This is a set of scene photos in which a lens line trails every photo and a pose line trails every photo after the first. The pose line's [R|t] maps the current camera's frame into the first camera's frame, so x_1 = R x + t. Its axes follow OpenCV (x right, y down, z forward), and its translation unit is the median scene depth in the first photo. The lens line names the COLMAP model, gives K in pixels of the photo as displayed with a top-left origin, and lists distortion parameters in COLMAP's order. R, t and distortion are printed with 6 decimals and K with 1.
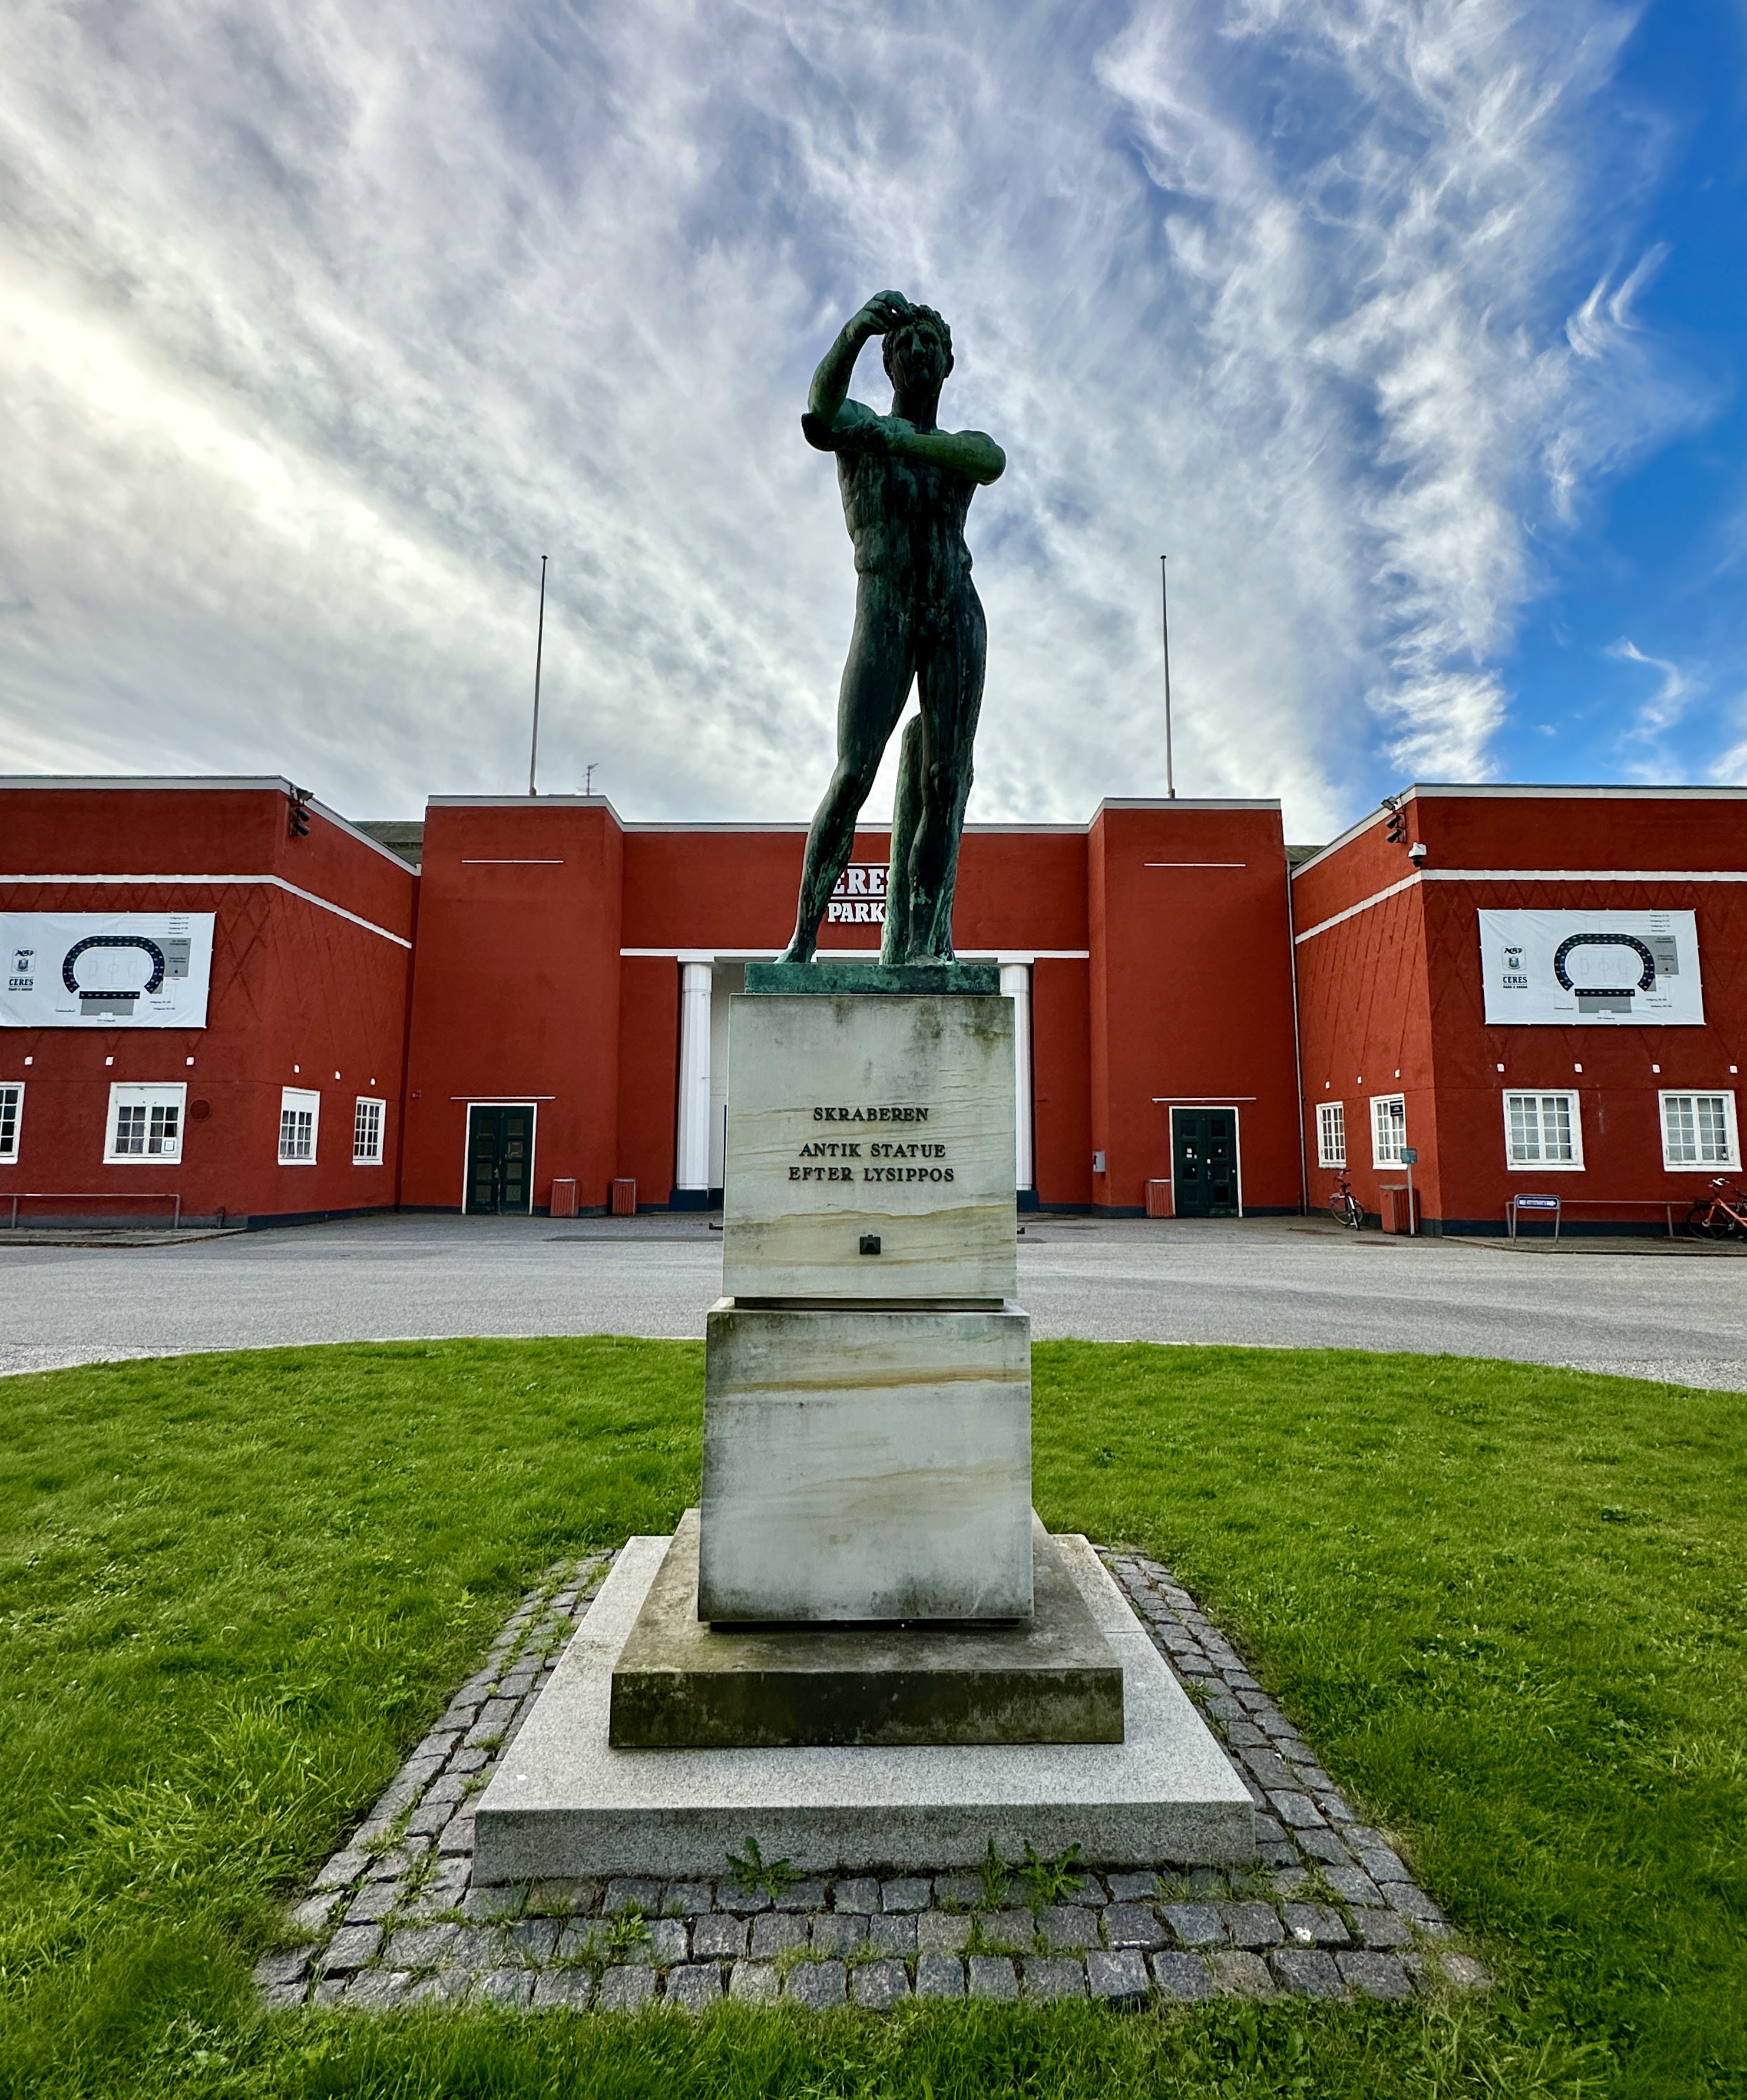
lens RADIAL K [[1004.4, 0, 870.9], [0, 1004.4, 1044.1], [0, 0, 1]] dist [-0.004751, -0.000314]
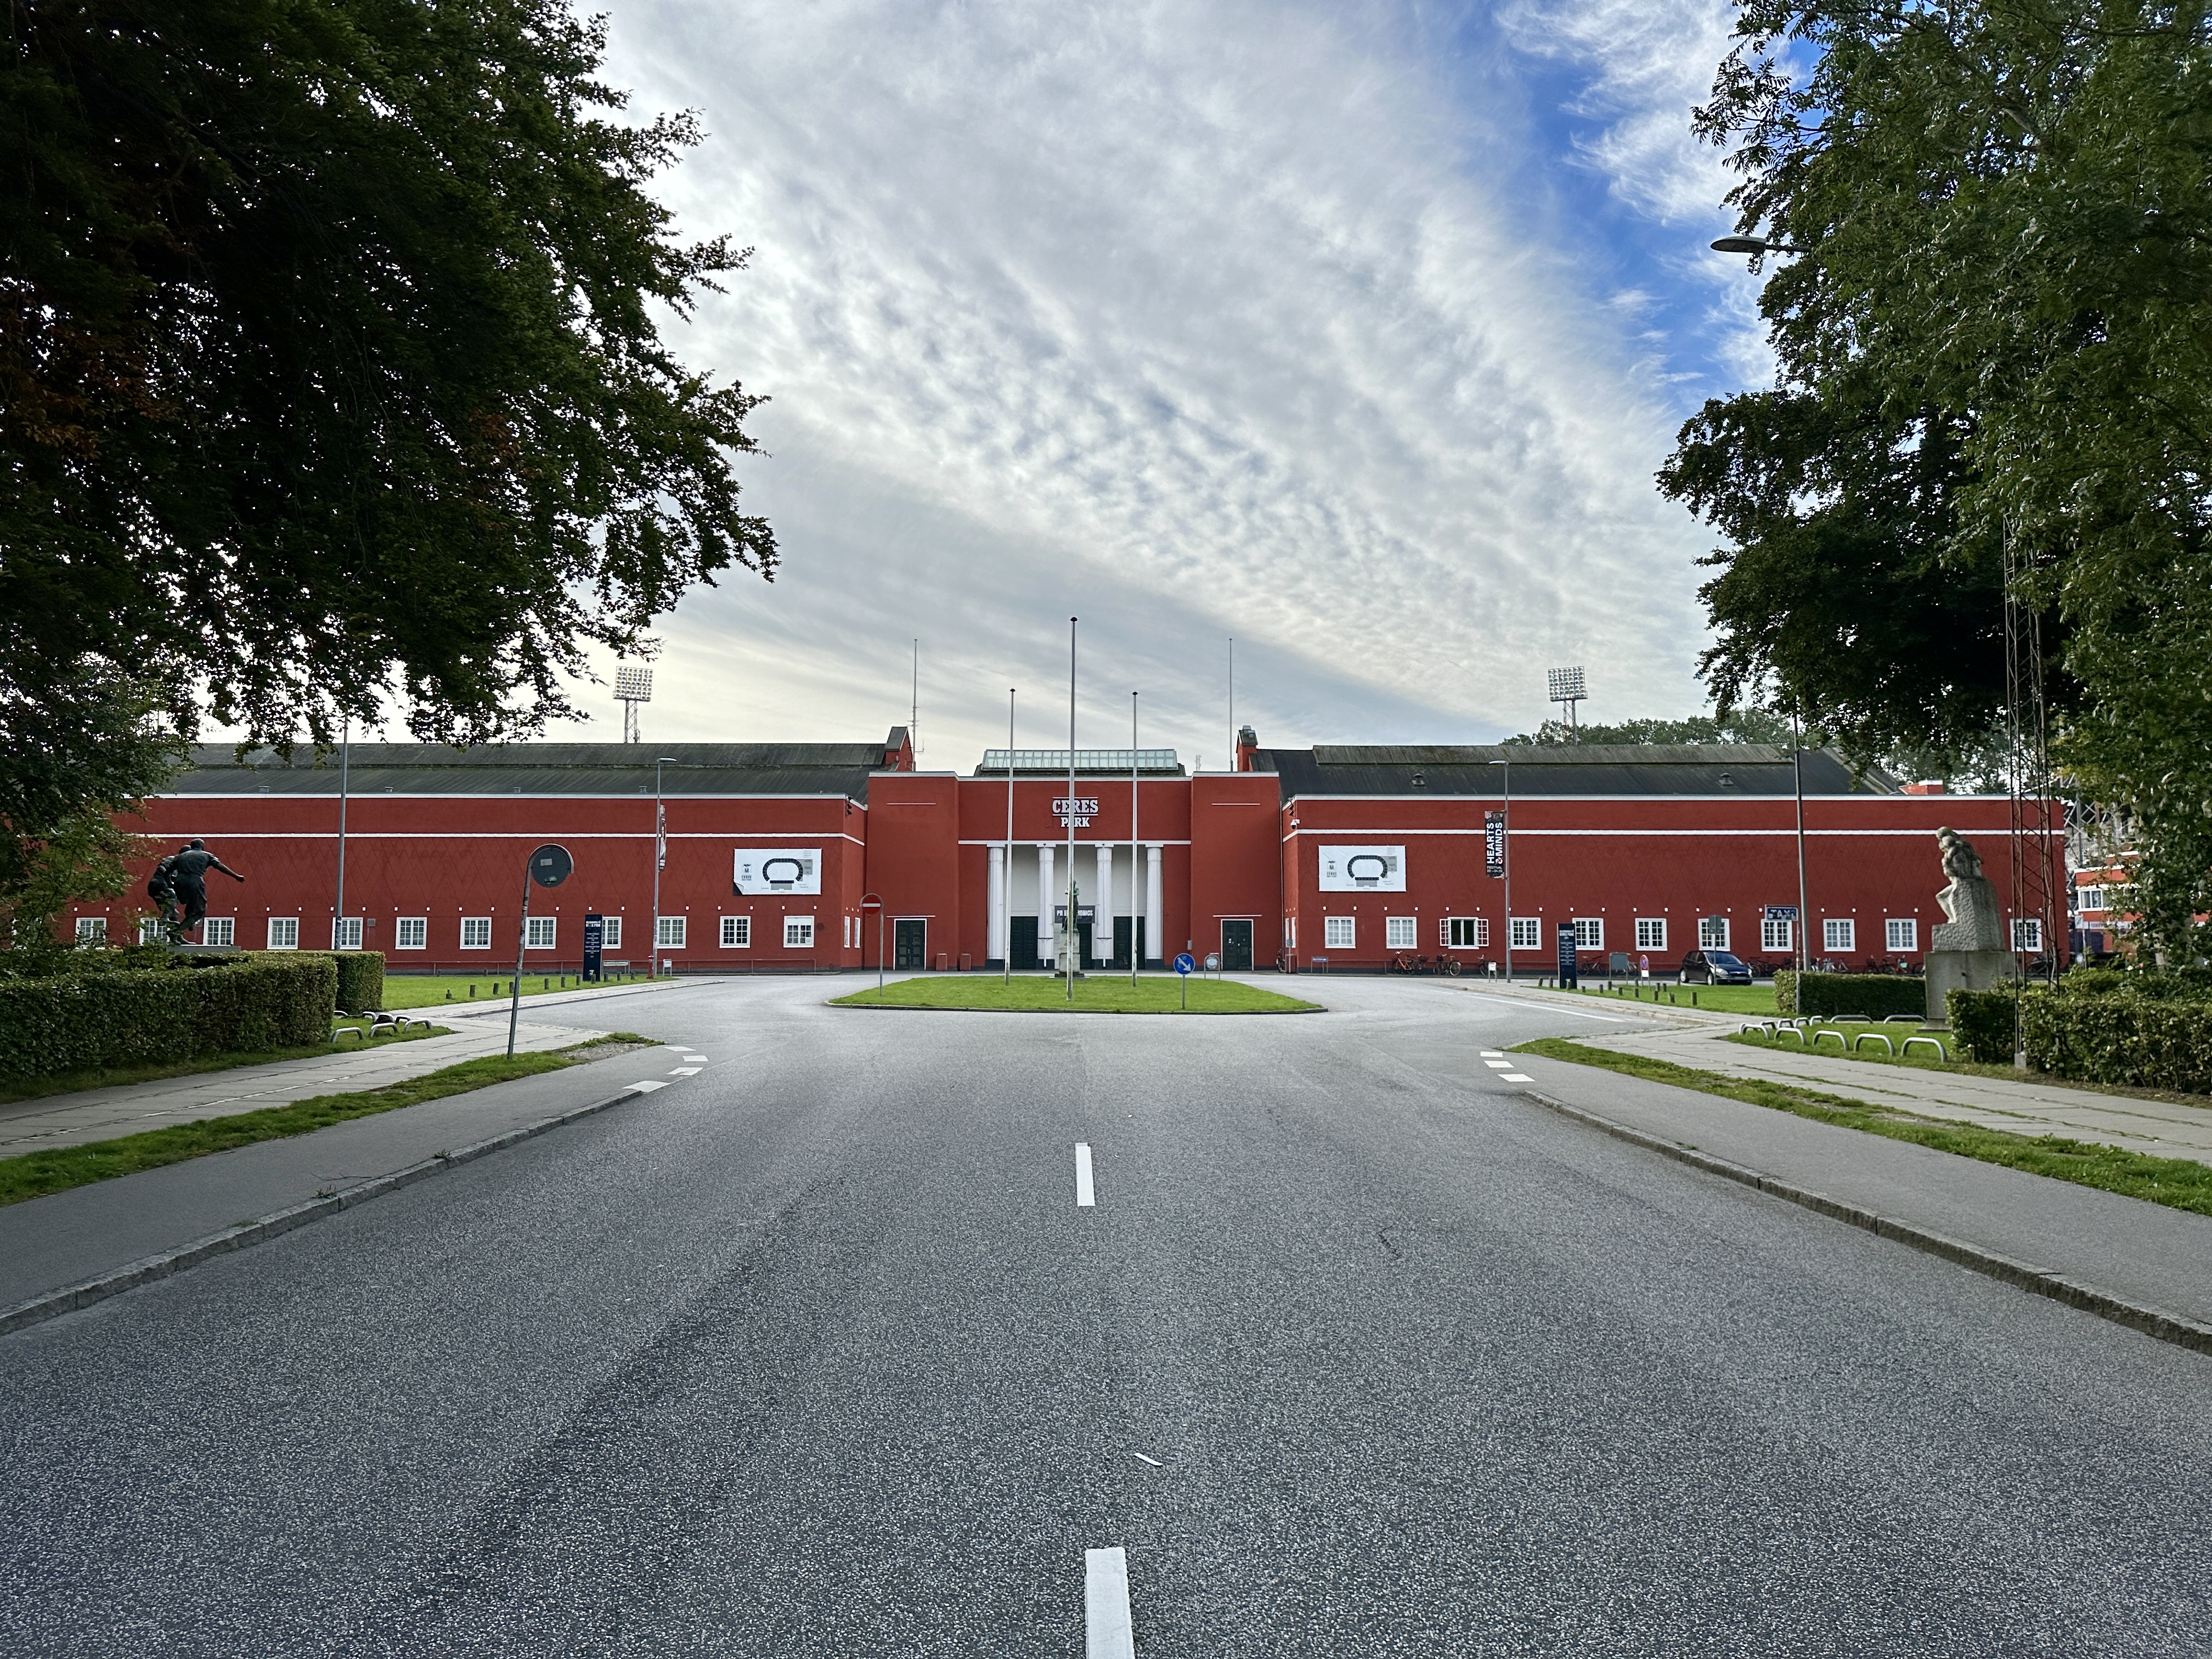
lens RADIAL K [[1546.1, 0, 1107.2], [0, 1546.1, 831.1], [0, 0, 1]] dist [0.003384, 0.000083]
pose [[0.999990, -0.003952, 0.002275, 0.059744], [0.003851, 0.999076, 0.042815, -0.342995], [-0.002442, -0.042805, 0.999080, -2.930877]]
